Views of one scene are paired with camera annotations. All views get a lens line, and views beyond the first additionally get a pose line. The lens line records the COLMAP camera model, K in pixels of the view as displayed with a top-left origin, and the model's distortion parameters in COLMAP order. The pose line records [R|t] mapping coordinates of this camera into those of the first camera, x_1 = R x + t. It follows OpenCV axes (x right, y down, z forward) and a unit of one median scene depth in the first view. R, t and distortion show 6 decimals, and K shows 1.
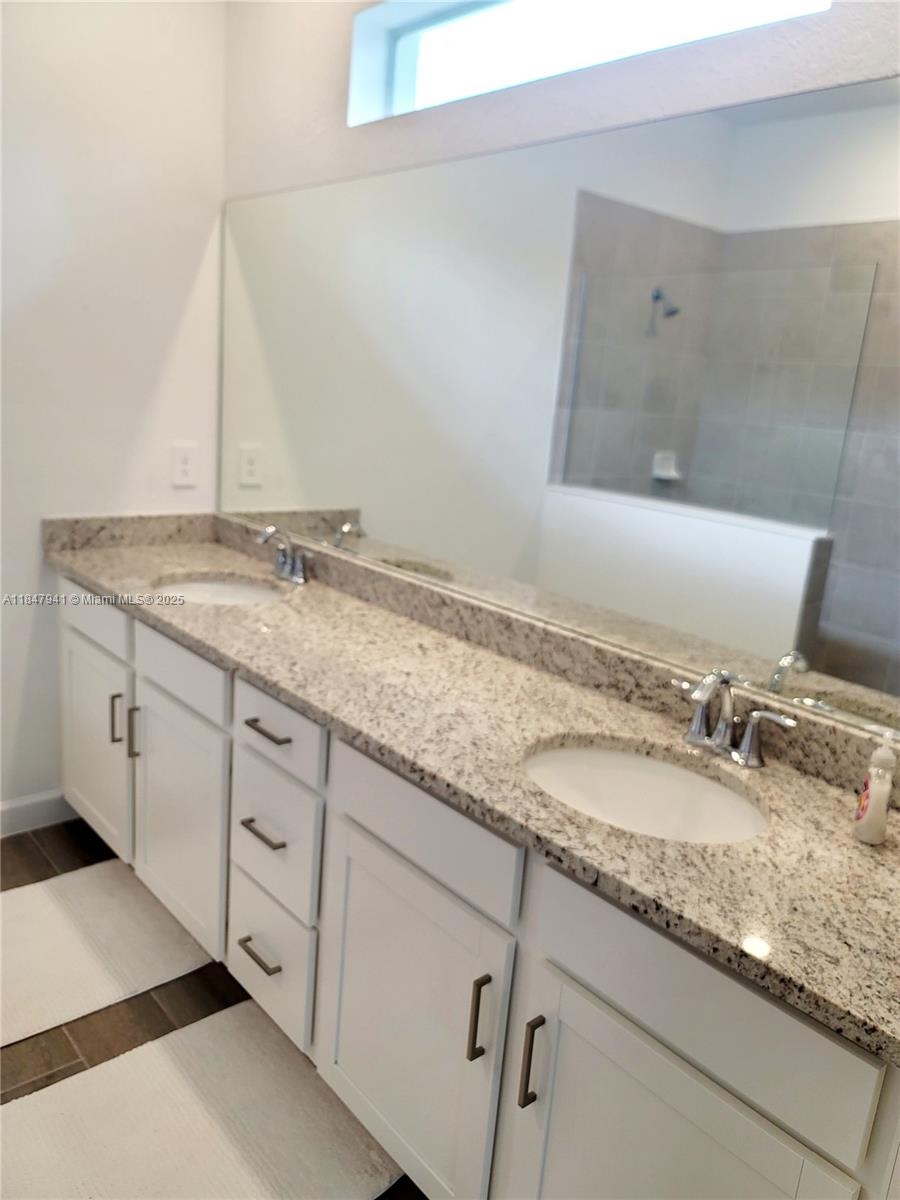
lens RADIAL K [[888.0, 0, 449.8], [0, 888.0, 594.1], [0, 0, 1]] dist [0.070726, -0.065689]
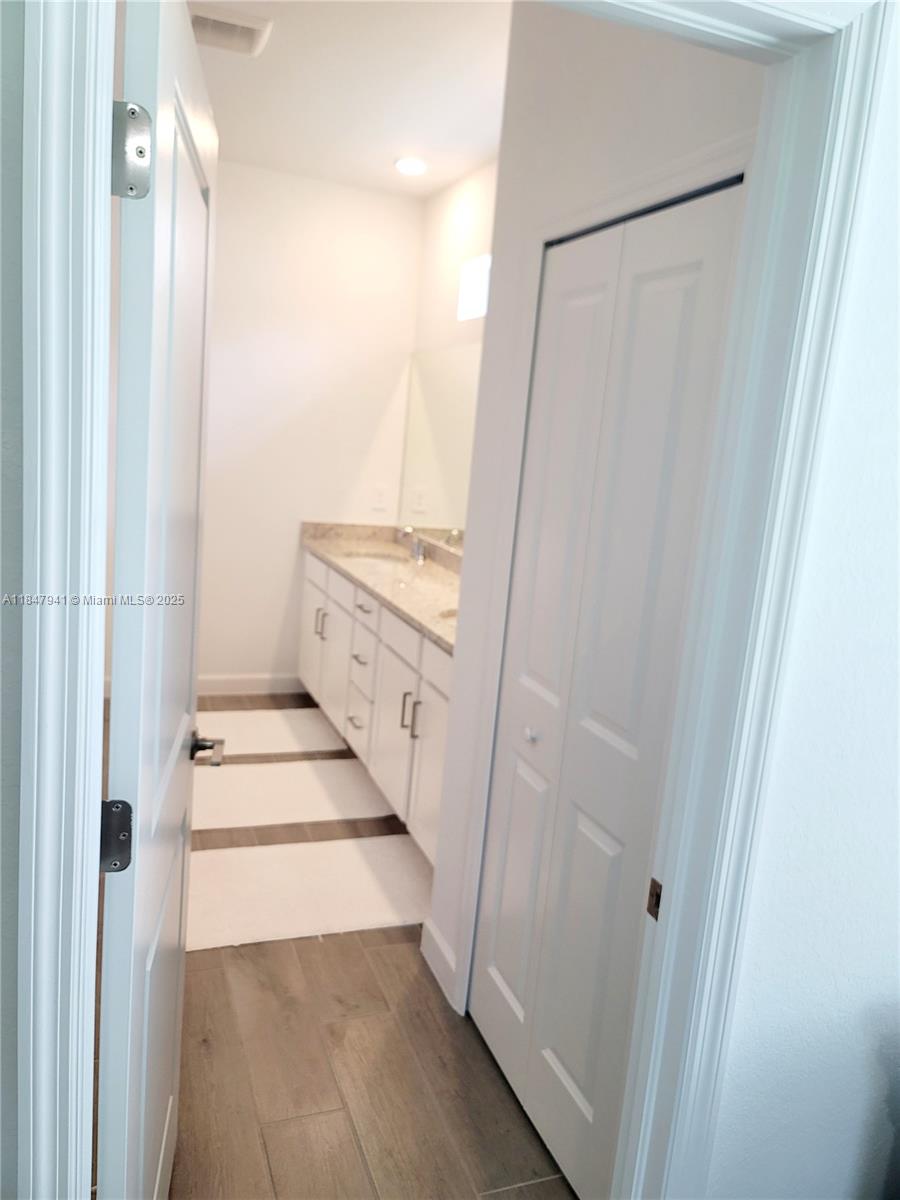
lens RADIAL K [[888.0, 0, 449.8], [0, 888.0, 594.1], [0, 0, 1]] dist [0.070726, -0.065689]
pose [[0.936774, 0.064949, -0.343854, 0.482173], [-0.094448, 0.993085, -0.069729, 0.166640], [0.336947, 0.097796, 0.936431, -0.618215]]
